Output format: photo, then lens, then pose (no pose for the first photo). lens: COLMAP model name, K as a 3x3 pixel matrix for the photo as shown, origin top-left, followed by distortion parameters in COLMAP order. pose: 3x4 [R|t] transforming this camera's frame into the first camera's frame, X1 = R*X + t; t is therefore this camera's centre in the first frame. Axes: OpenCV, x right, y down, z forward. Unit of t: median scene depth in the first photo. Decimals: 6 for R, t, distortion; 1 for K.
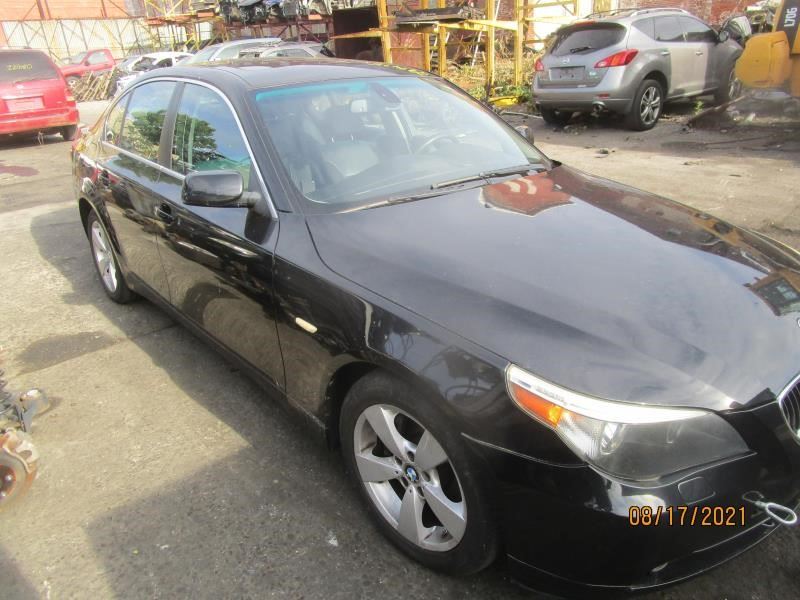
lens RADIAL K [[576.7, 0, 399.6], [0, 576.7, 296.4], [0, 0, 1]] dist [-0.022213, 0.001991]
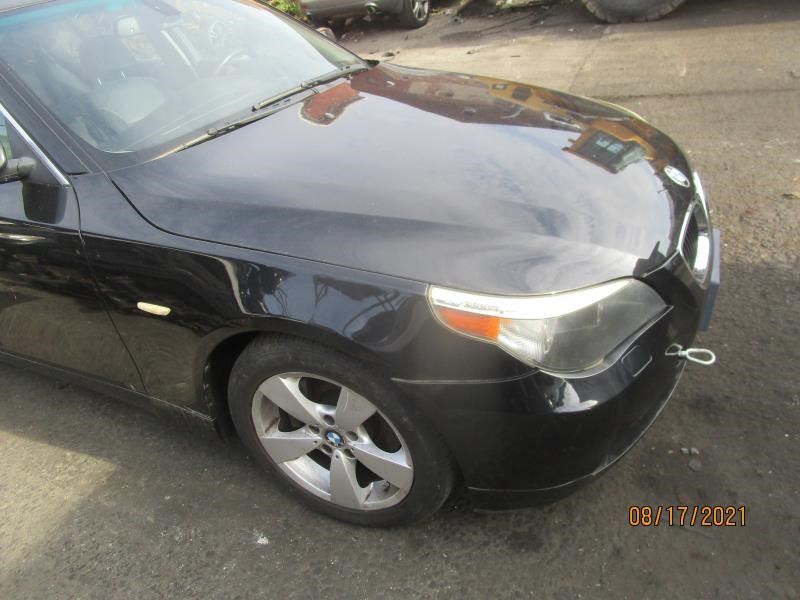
lens RADIAL K [[576.7, 0, 399.6], [0, 576.7, 296.4], [0, 0, 1]] dist [-0.022213, 0.001991]
pose [[0.919810, -0.271314, 0.283441, -0.069909], [0.235809, 0.959627, 0.153333, -0.006795], [-0.313599, -0.074200, 0.946652, 0.146878]]
